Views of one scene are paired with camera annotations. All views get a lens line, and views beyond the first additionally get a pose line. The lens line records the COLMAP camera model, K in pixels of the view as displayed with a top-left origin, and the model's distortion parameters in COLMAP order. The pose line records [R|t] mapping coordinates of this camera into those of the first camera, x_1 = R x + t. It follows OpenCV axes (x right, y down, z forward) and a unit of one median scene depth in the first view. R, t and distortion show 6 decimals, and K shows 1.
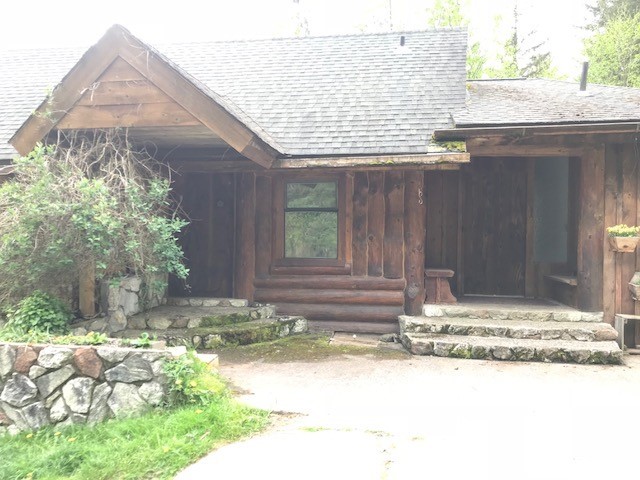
lens RADIAL K [[526.6, 0, 320.8], [0, 526.6, 240.0], [0, 0, 1]] dist [-0.000772, -0.002827]
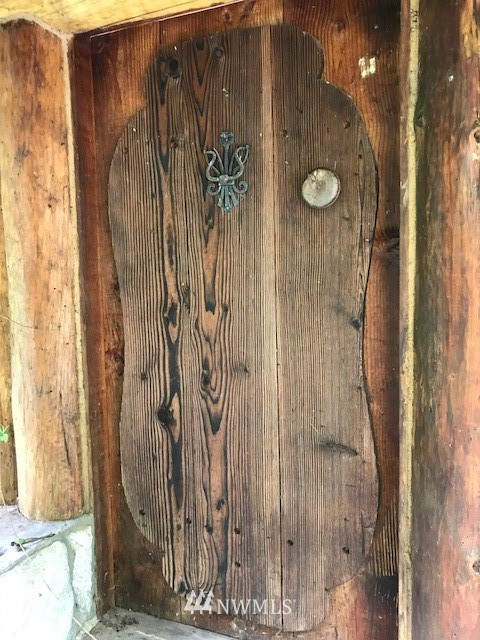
lens RADIAL K [[526.6, 0, 239.2], [0, 526.6, 319.6], [0, 0, 1]] dist [-0.000772, -0.002827]
pose [[0.959585, -0.007231, -0.281327, -0.173859], [0.026375, 0.997581, 0.064320, -0.038364], [0.280181, -0.069140, 0.957454, 0.851940]]
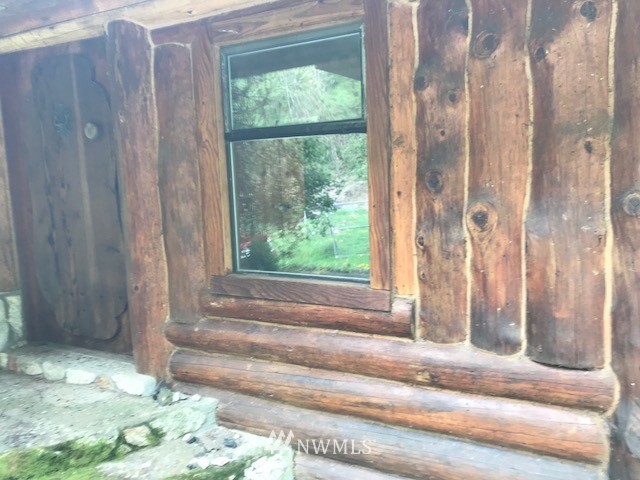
lens RADIAL K [[526.6, 0, 318.2], [0, 526.6, 238.0], [0, 0, 1]] dist [-0.000772, -0.002827]
pose [[0.941257, 0.001387, -0.337688, 0.108598], [0.038008, 0.993202, 0.110023, -0.027091], [0.335545, -0.116395, 0.934806, 0.703767]]
